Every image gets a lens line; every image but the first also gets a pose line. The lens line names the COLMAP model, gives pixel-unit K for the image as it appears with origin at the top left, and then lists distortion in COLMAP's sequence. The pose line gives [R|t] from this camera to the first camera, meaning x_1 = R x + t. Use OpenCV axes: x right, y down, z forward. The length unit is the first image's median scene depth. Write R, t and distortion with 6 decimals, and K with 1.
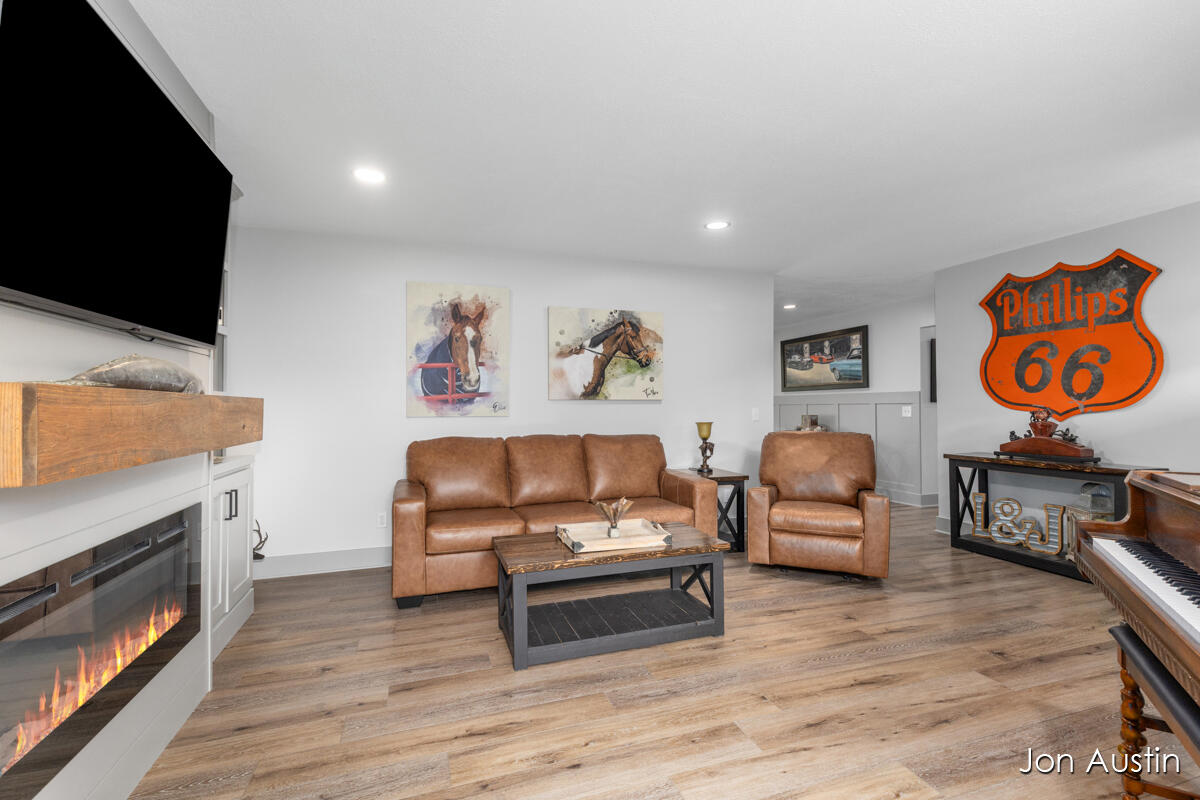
lens RADIAL K [[538.2, 0, 604.4], [0, 538.2, 401.4], [0, 0, 1]] dist [0.012661, -0.000642]
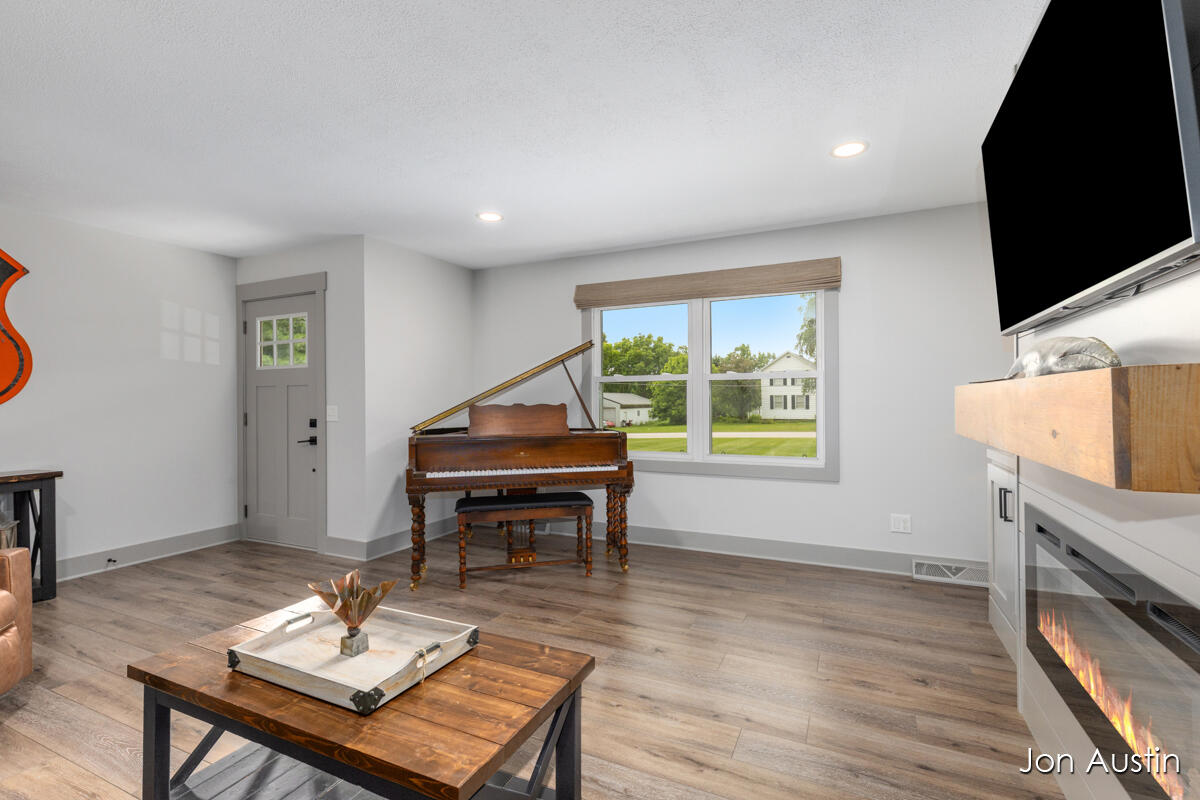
lens RADIAL K [[538.2, 0, 604.4], [0, 538.2, 401.4], [0, 0, 1]] dist [0.012661, -0.000642]
pose [[-0.712670, 0.008904, 0.701443, -0.355997], [0.009134, 0.999952, -0.003413, 0.008031], [-0.701440, 0.003975, -0.712717, 0.811299]]
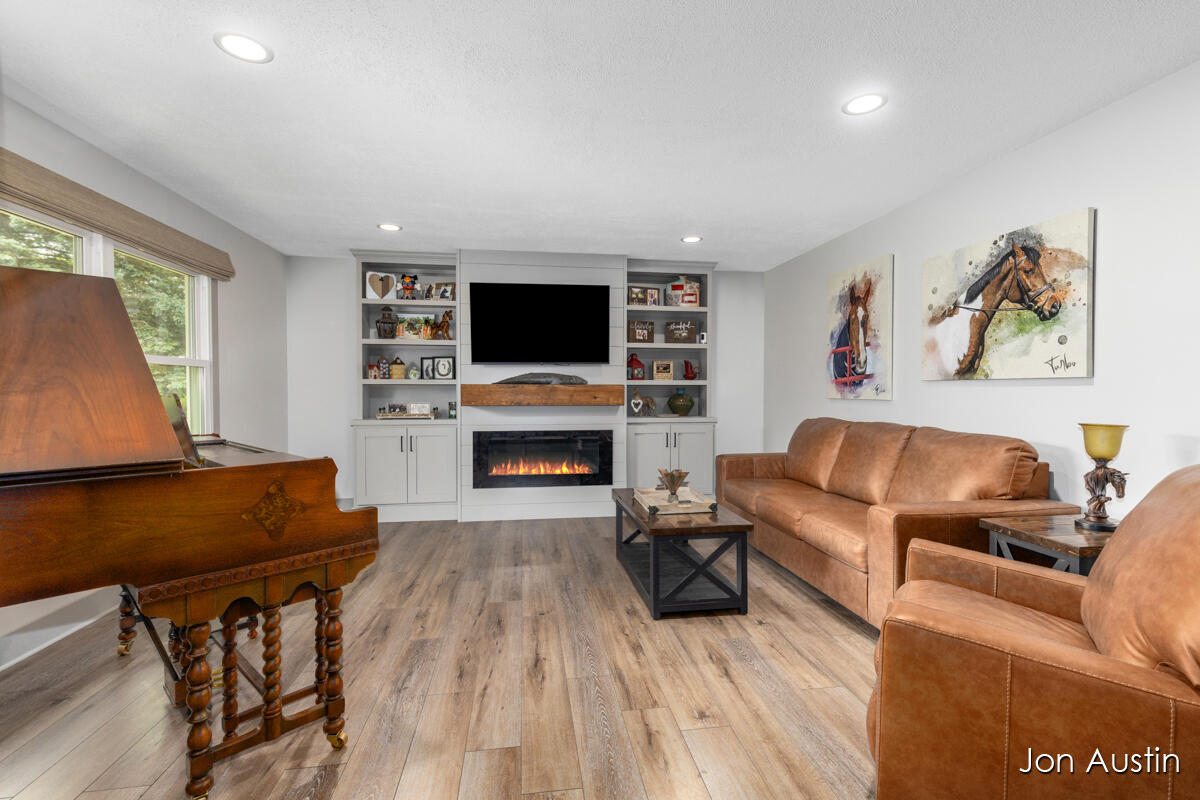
lens RADIAL K [[538.2, 0, 604.4], [0, 538.2, 401.4], [0, 0, 1]] dist [0.012661, -0.000642]
pose [[-0.178378, 0.025195, -0.983639, 0.790173], [0.006561, 0.999680, 0.024416, 0.005046], [0.983940, -0.002098, -0.178486, 0.715898]]
